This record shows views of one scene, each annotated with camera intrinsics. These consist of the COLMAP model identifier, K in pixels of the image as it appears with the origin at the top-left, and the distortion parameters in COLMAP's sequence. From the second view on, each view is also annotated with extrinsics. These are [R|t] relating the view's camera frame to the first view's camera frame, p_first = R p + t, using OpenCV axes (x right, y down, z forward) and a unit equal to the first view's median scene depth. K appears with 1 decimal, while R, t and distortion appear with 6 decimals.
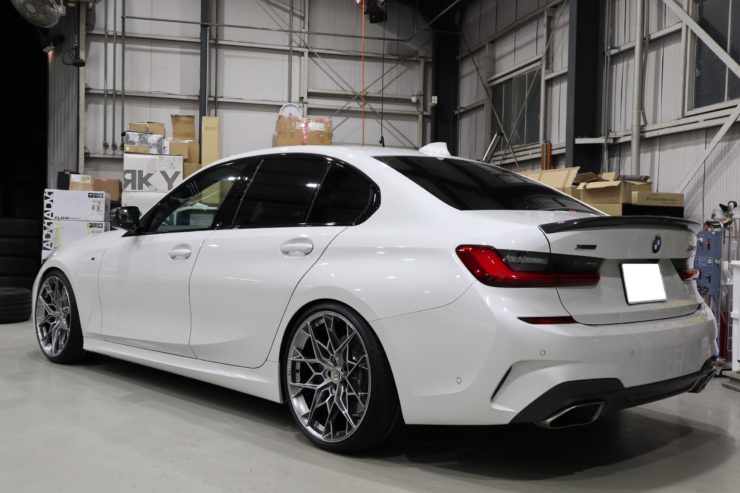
lens RADIAL K [[825.5, 0, 370.0], [0, 825.5, 246.5], [0, 0, 1]] dist [-0.072831, 0.014700]
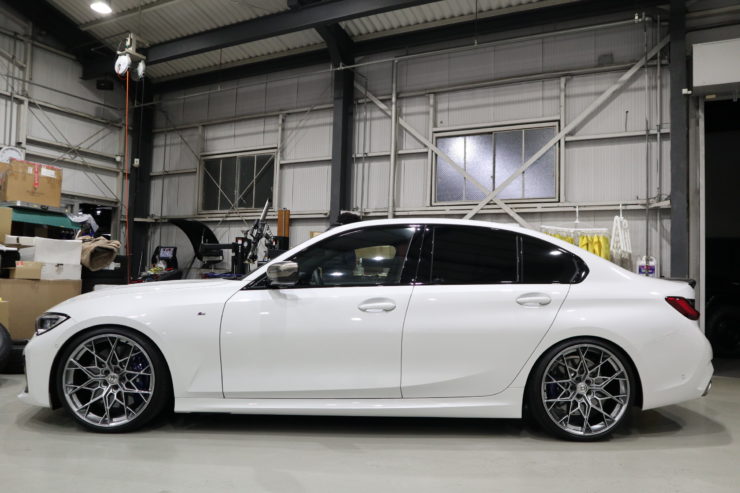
lens RADIAL K [[576.6, 0, 370.0], [0, 576.6, 246.5], [0, 0, 1]] dist [-0.050414, 0.005820]
pose [[0.666234, 0.031514, 0.745077, -0.343213], [0.002379, 0.999012, -0.044382, -0.015775], [-0.745739, 0.031341, 0.665500, 0.200087]]
